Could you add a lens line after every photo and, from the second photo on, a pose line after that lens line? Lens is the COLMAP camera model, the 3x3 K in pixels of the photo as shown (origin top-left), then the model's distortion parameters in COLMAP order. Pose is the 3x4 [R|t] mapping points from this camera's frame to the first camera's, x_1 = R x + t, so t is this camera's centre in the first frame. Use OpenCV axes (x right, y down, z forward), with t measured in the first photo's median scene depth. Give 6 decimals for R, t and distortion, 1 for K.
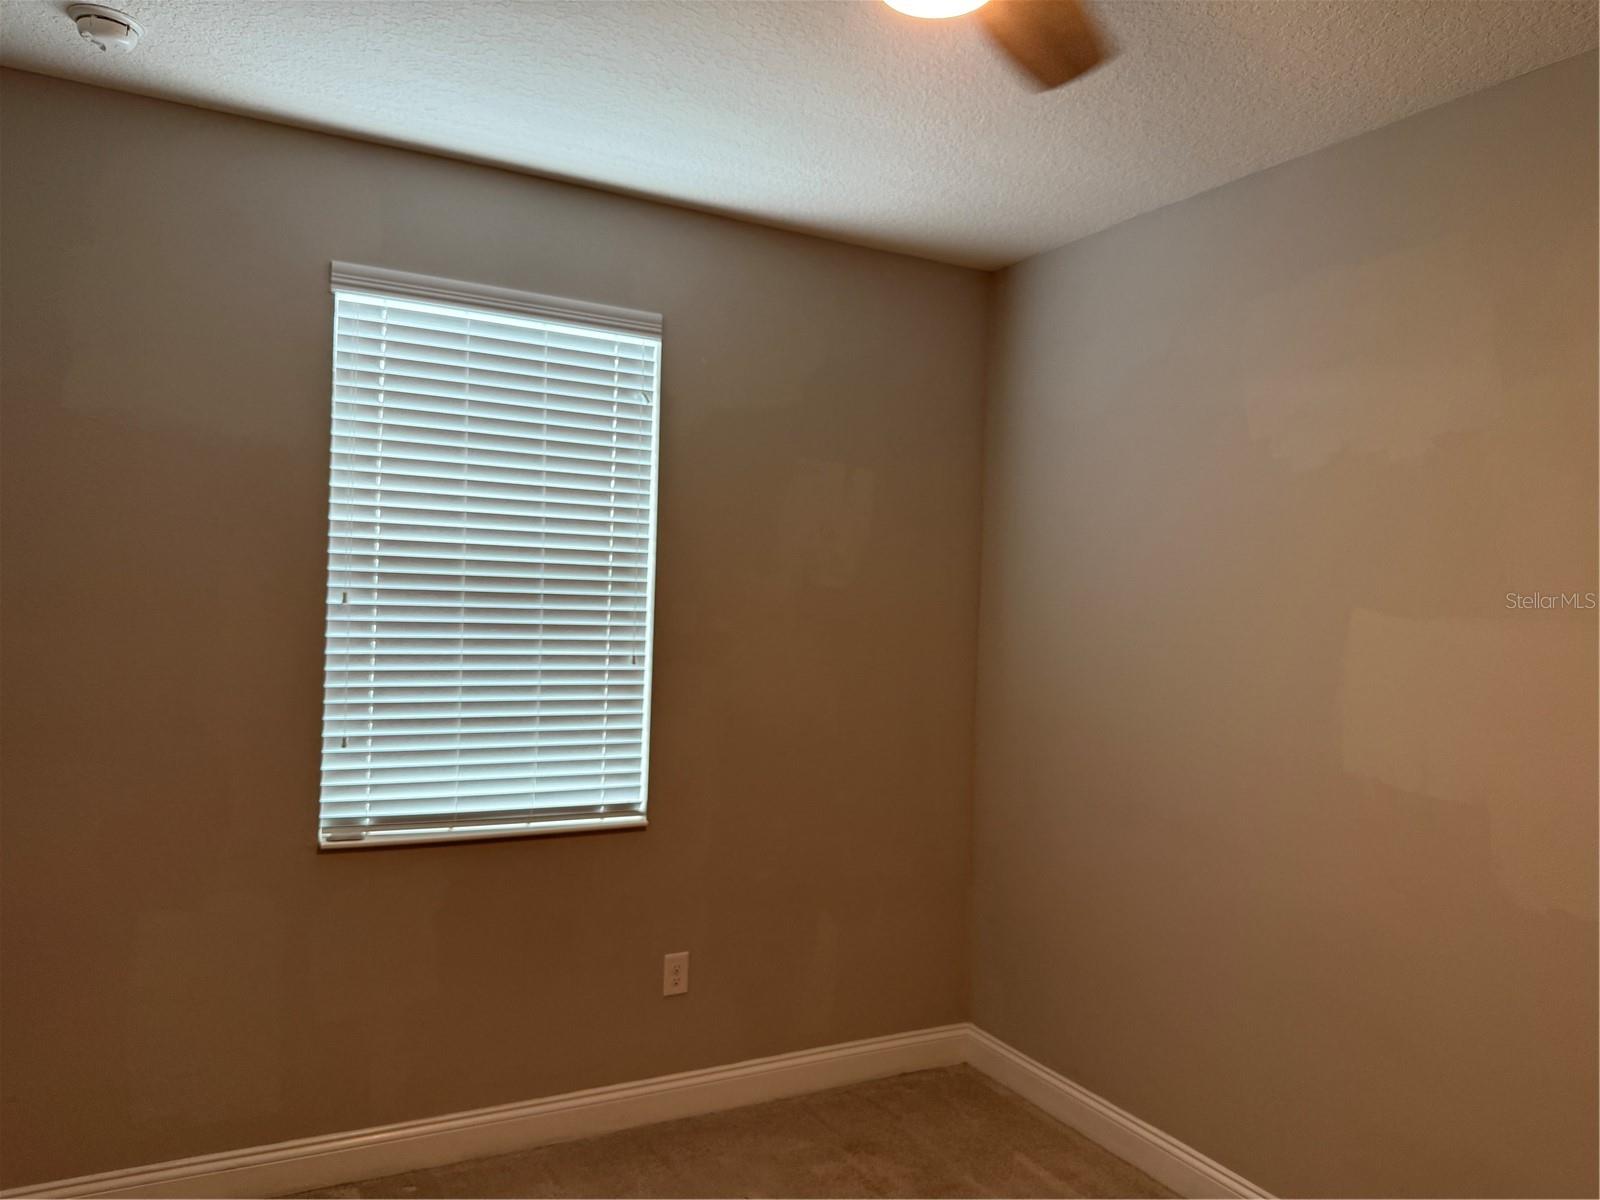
lens RADIAL K [[1136.3, 0, 864.3], [0, 1136.3, 613.5], [0, 0, 1]] dist [0.041103, -0.046209]
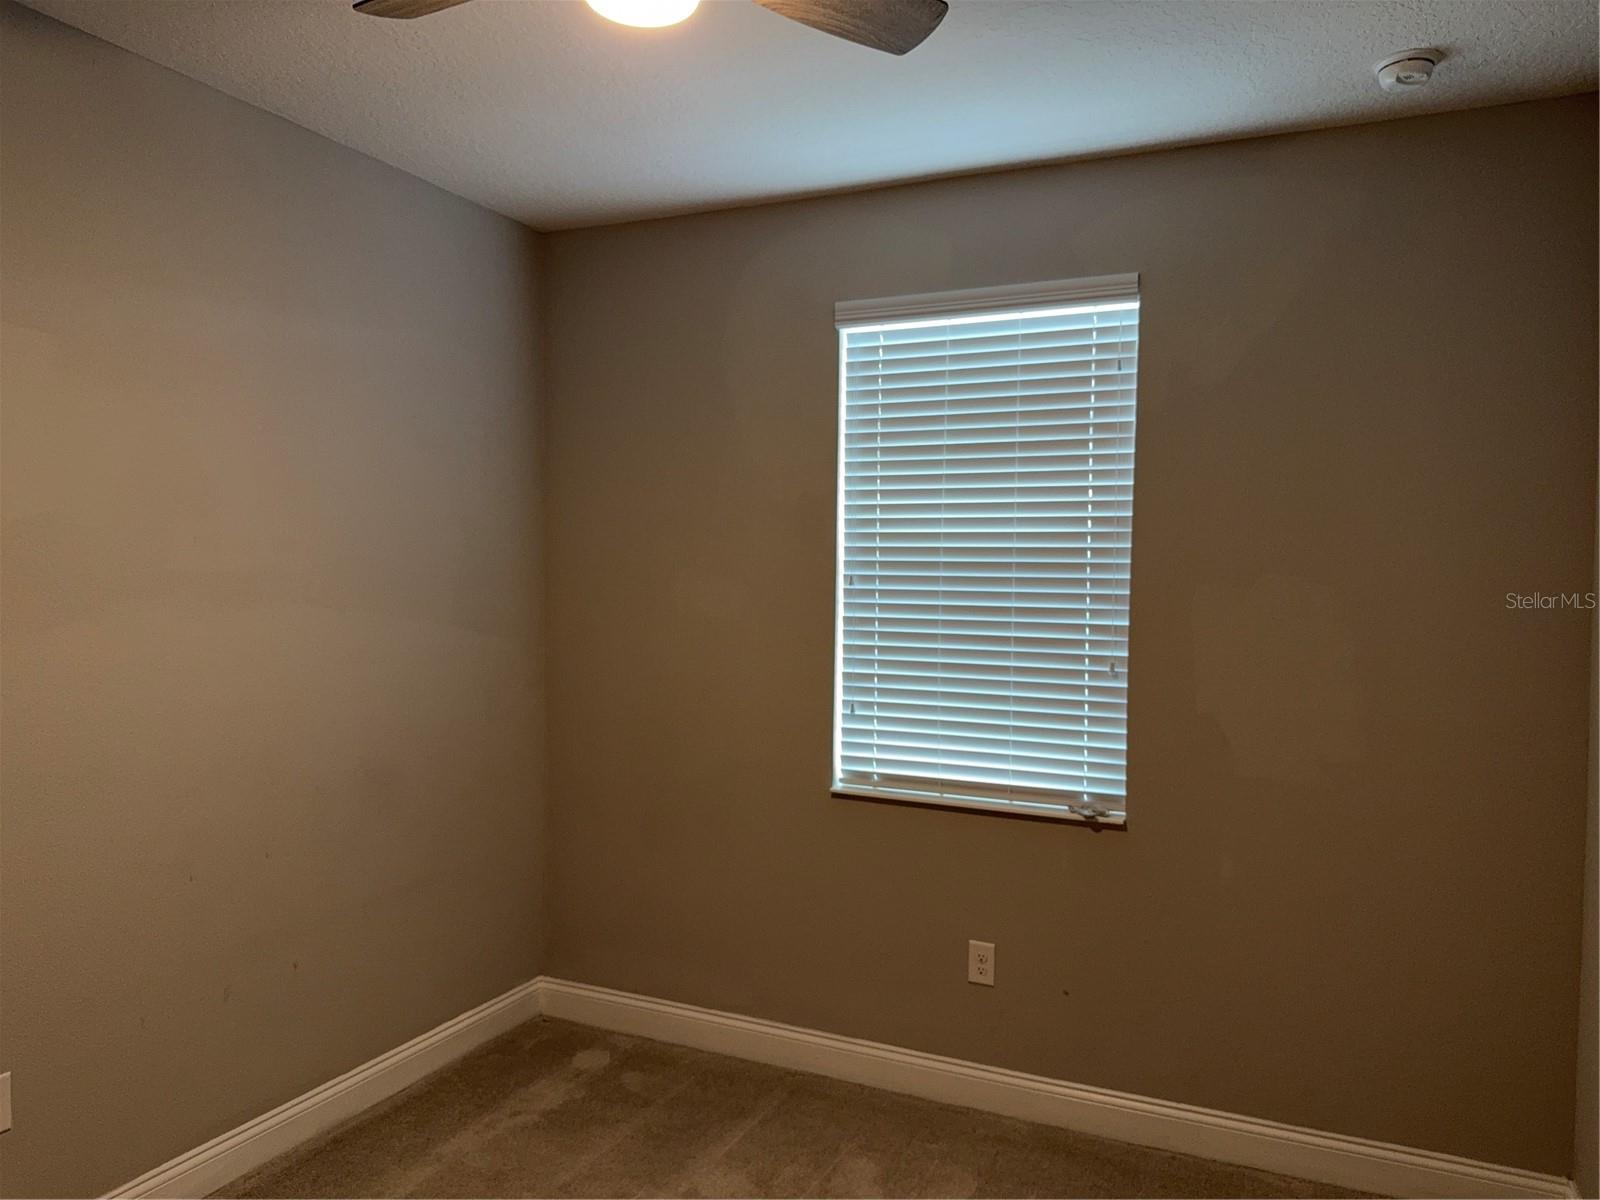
lens RADIAL K [[1136.3, 0, 791.1], [0, 1136.3, 603.2], [0, 0, 1]] dist [0.041103, -0.046209]
pose [[0.577545, -0.005778, -0.816338, 0.445320], [-0.003498, 0.999948, -0.009553, 0.016342], [0.816351, 0.008373, 0.577495, 0.250390]]
